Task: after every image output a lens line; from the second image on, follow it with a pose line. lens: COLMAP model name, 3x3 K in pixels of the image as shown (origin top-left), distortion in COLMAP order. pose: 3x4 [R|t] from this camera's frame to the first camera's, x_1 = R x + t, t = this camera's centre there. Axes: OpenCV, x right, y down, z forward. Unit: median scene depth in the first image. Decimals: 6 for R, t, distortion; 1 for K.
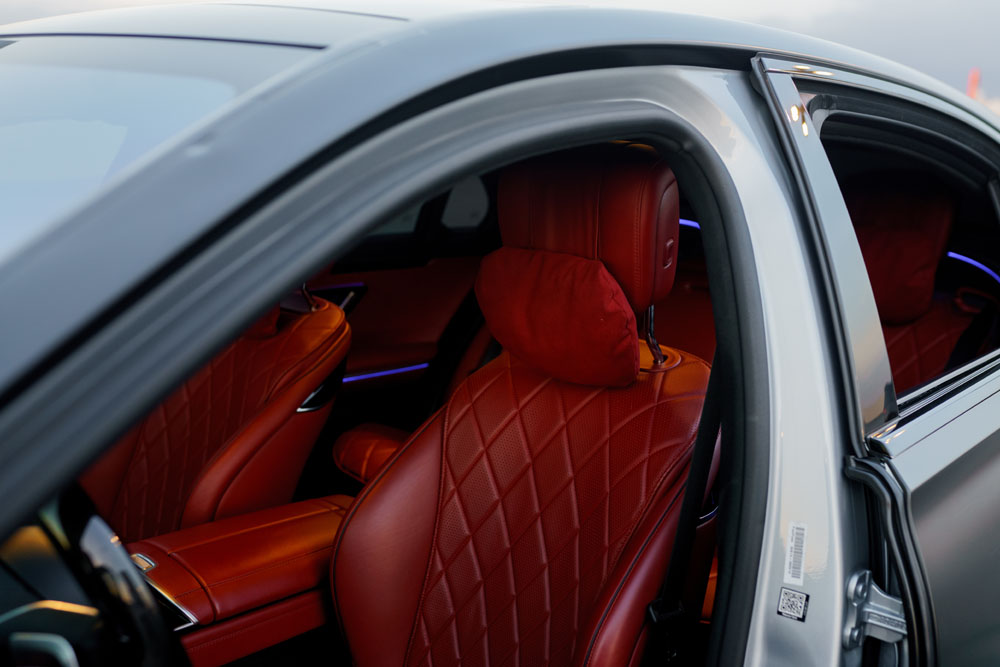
lens RADIAL K [[967.6, 0, 500.0], [0, 967.6, 333.5], [0, 0, 1]] dist [0.007598, -0.002398]
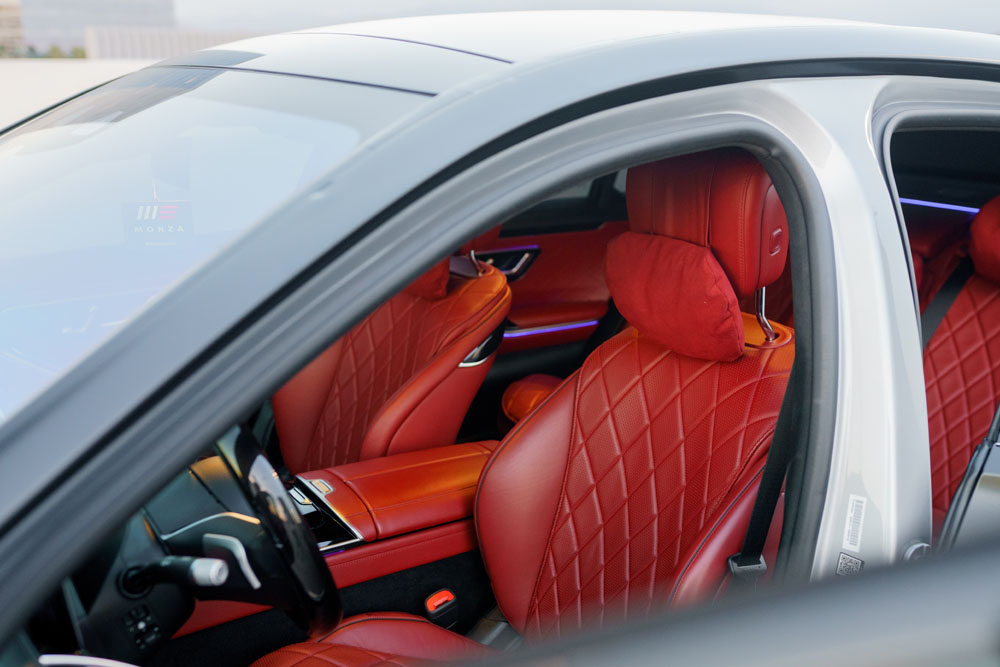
lens RADIAL K [[967.6, 0, 500.0], [0, 967.6, 333.5], [0, 0, 1]] dist [0.007598, -0.002398]
pose [[0.974562, 0.036953, -0.221049, 0.108506], [-0.023281, 0.997669, 0.064140, -0.039441], [0.222904, -0.057362, 0.973151, -0.122860]]
